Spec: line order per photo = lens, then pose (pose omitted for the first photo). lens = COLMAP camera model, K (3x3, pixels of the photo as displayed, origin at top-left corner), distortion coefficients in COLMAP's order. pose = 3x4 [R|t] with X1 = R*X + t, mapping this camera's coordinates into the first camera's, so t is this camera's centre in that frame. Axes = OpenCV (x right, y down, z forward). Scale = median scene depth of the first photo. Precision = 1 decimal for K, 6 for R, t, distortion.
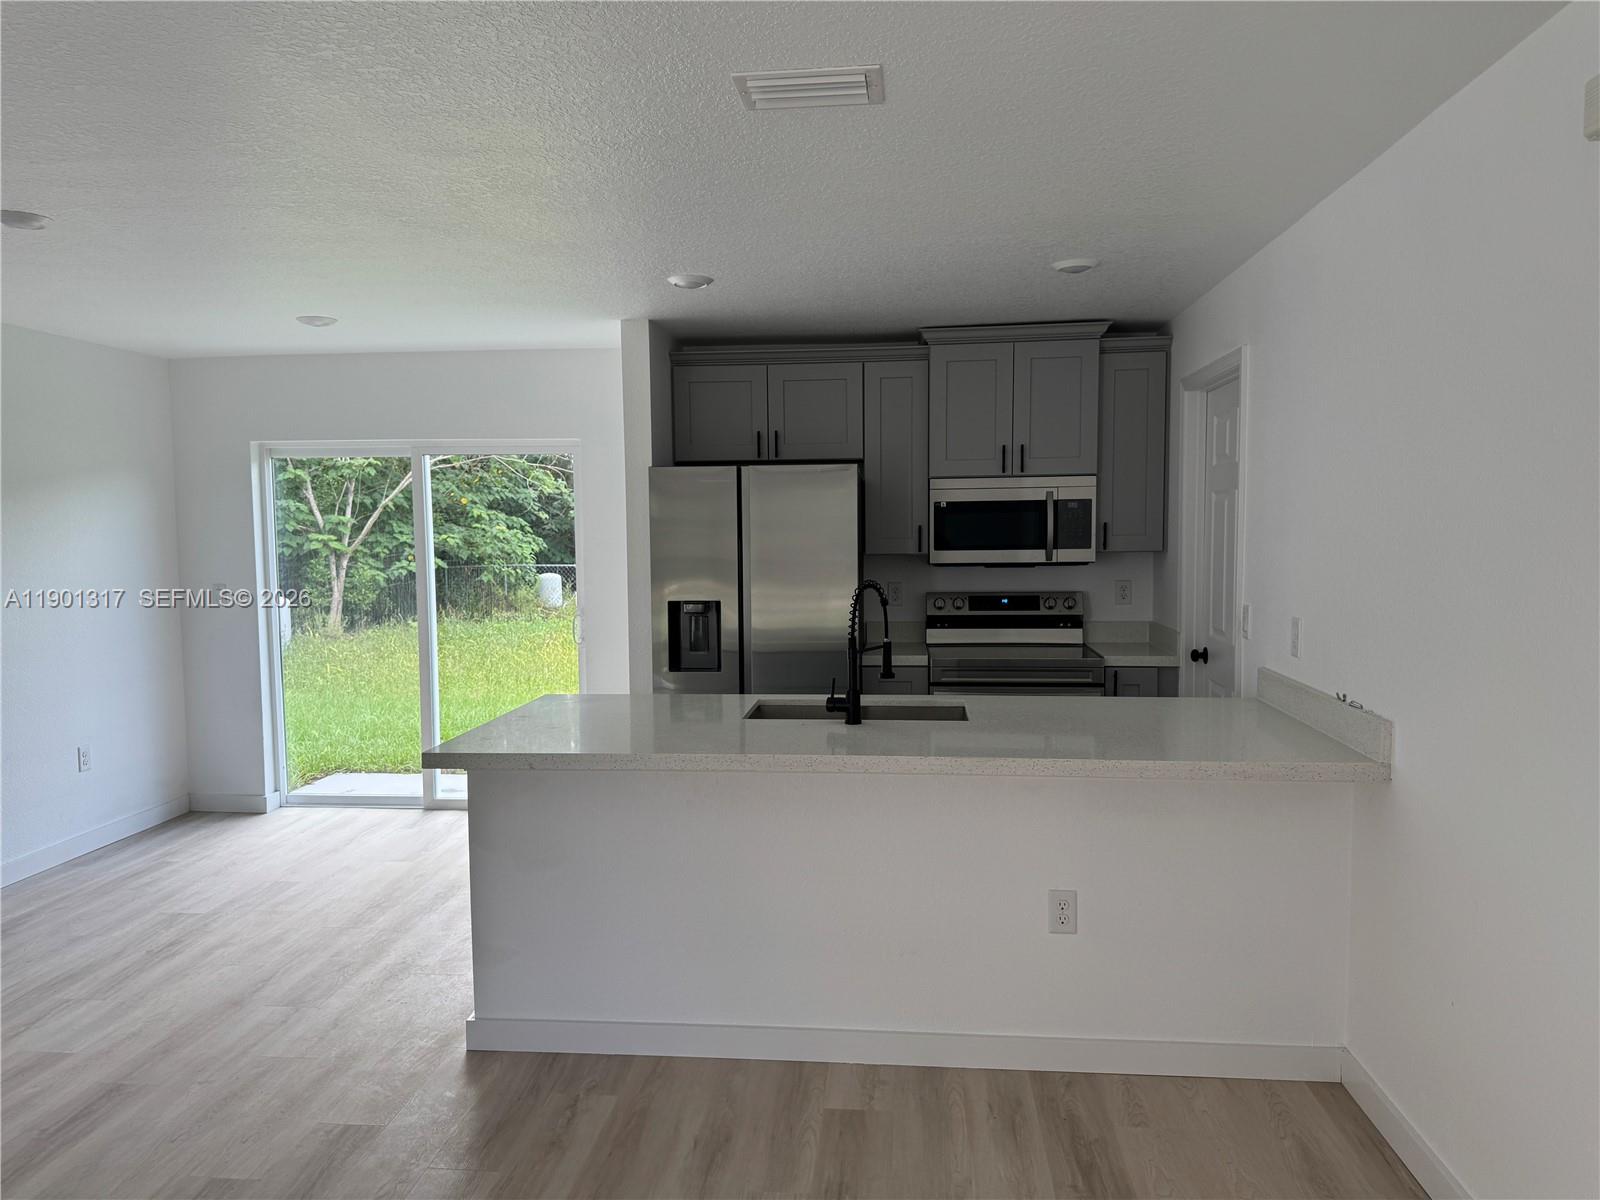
lens RADIAL K [[1121.6, 0, 789.4], [0, 1121.6, 597.0], [0, 0, 1]] dist [0.047853, -0.063190]
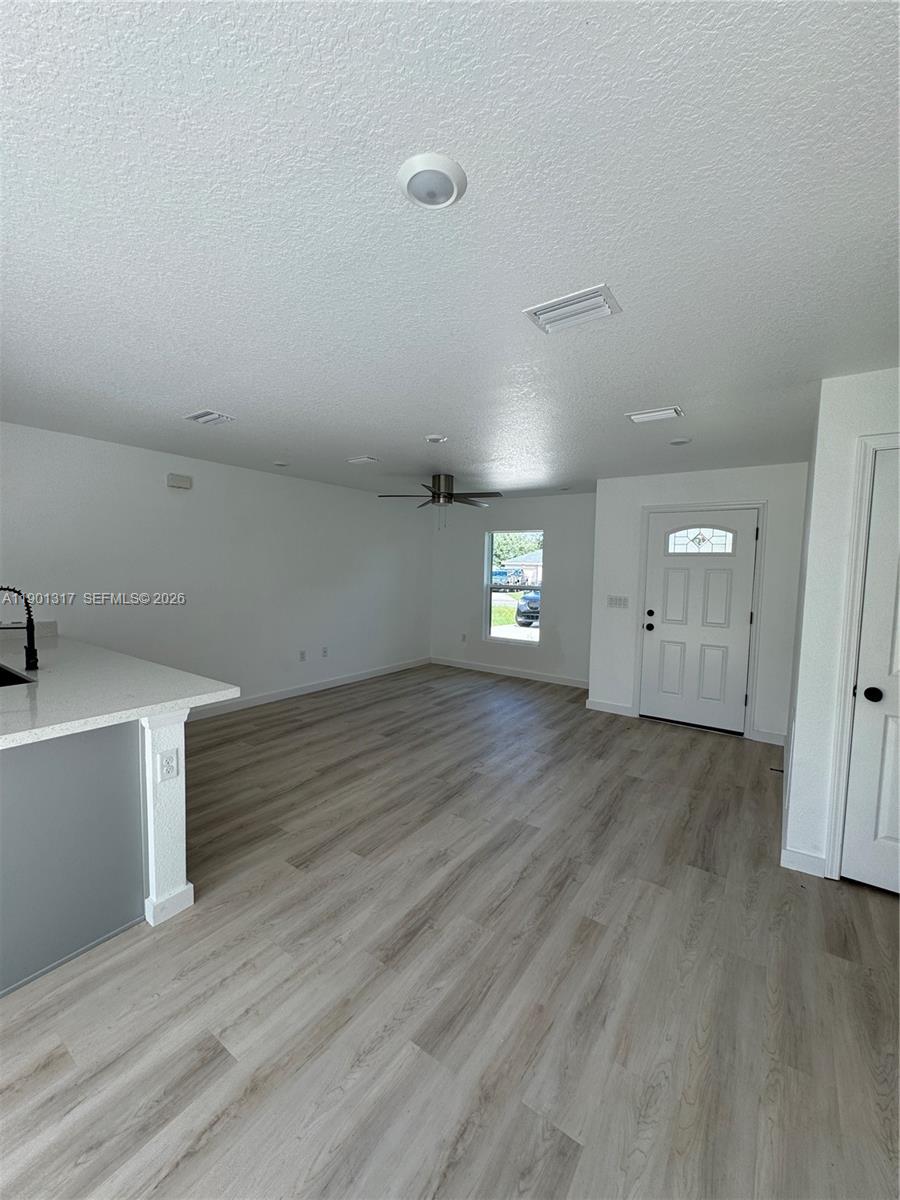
lens RADIAL K [[480.9, 0, 459.6], [0, 480.9, 596.6], [0, 0, 1]] dist [-0.006455, 0.002172]
pose [[-0.879584, -0.039387, 0.474110, -0.569415], [0.015639, 0.993634, 0.111561, -0.046340], [-0.475486, 0.105542, -0.873369, 0.867611]]
